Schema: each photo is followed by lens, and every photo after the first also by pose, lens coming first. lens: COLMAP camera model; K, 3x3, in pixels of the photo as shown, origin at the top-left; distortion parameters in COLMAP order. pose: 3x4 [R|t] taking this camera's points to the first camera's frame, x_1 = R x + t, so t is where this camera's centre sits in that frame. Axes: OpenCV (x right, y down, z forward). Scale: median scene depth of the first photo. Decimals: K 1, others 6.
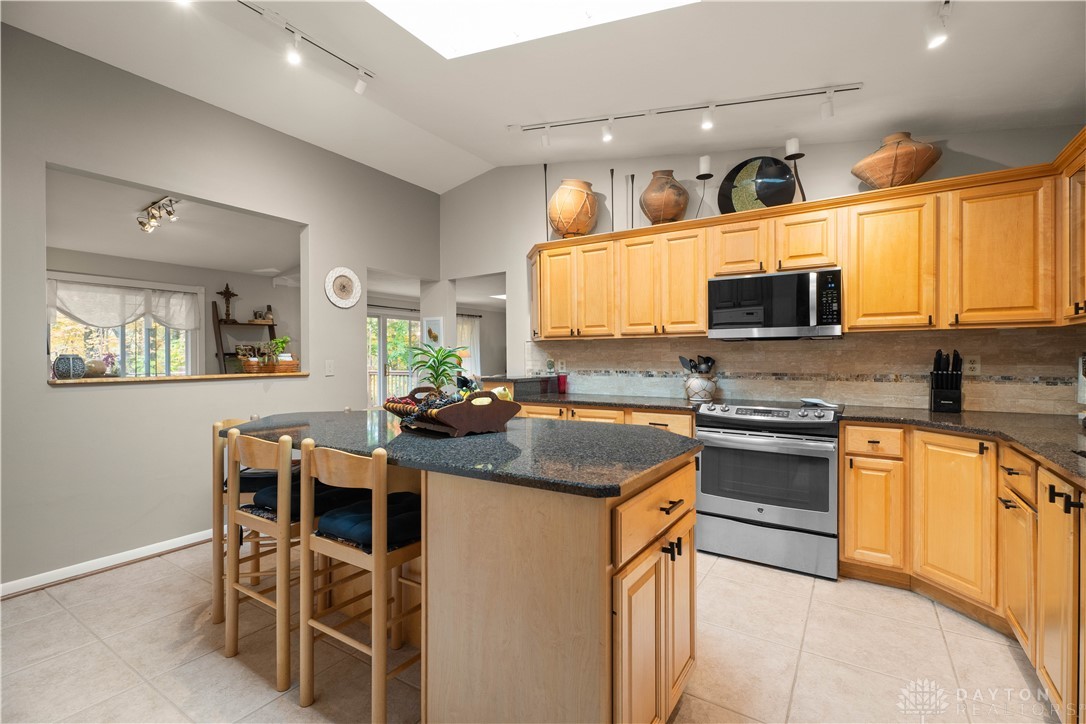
lens RADIAL K [[485.1, 0, 553.5], [0, 485.1, 363.0], [0, 0, 1]] dist [-0.005445, 0.001199]
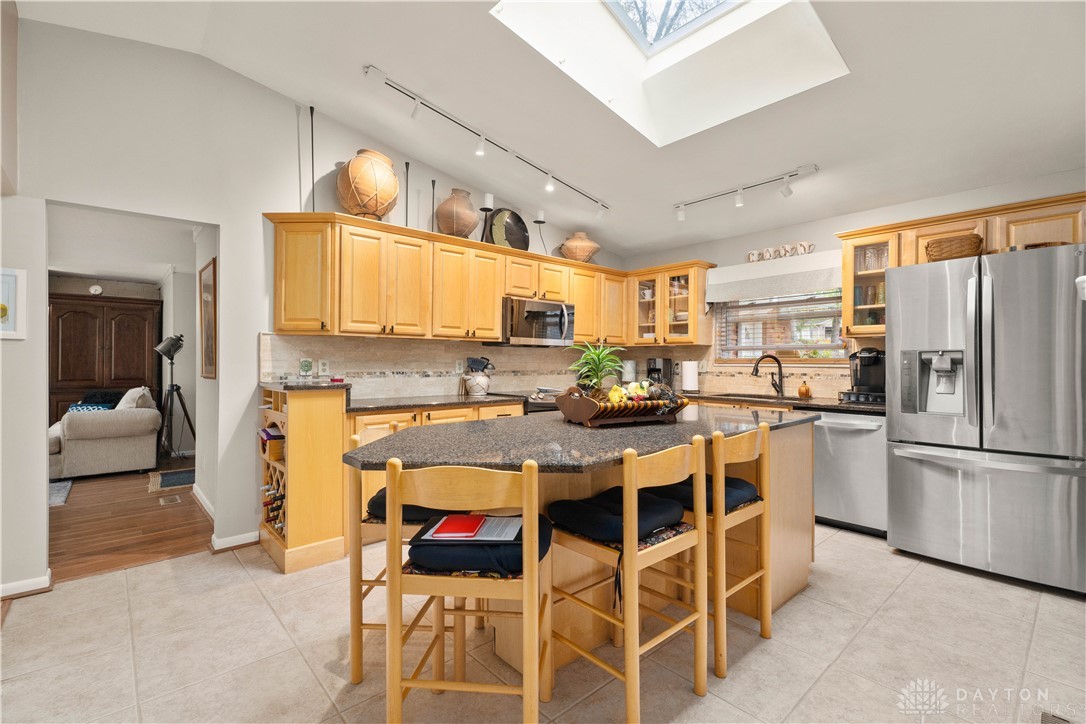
lens RADIAL K [[485.1, 0, 550.0], [0, 485.1, 360.0], [0, 0, 1]] dist [-0.005445, 0.001199]
pose [[0.263148, 0.006031, 0.964737, -0.796091], [0.001713, 0.999976, -0.006719, -0.000043], [-0.964754, 0.003421, 0.263132, 0.515574]]
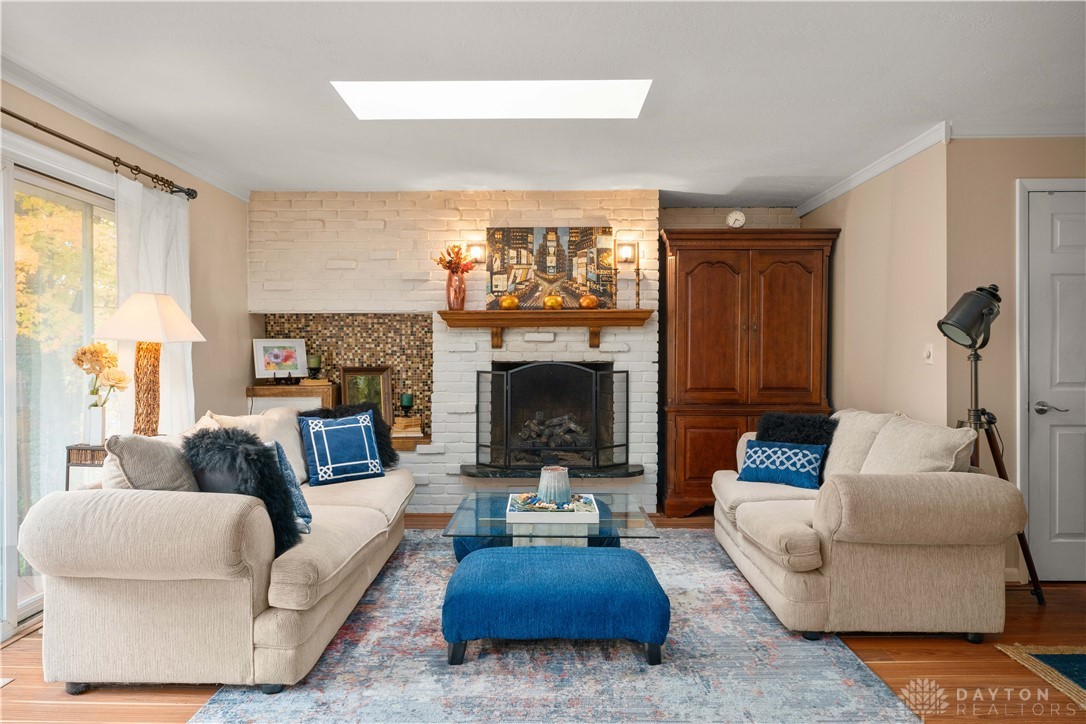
lens RADIAL K [[694.7, 0, 544.6], [0, 694.7, 361.2], [0, 0, 1]] dist [-0.016685, 0.008161]
pose [[0.839162, -0.004021, 0.543867, -0.559115], [0.003104, 0.999992, 0.002603, -0.001699], [-0.543873, -0.000497, 0.839167, 1.714492]]
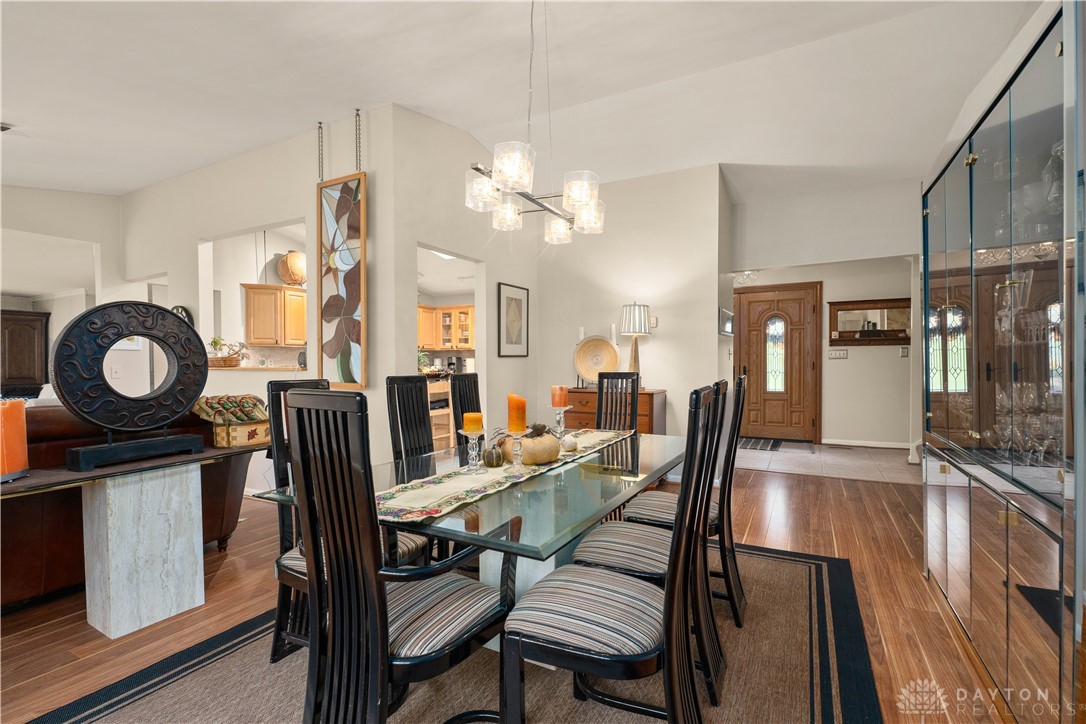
lens RADIAL K [[485.1, 0, 545.0], [0, 485.1, 363.8], [0, 0, 1]] dist [-0.005445, 0.001199]
pose [[-0.085420, -0.003932, 0.996337, -1.904593], [0.014494, 0.999881, 0.005189, 0.015630], [-0.996240, 0.014885, -0.085352, 0.324533]]
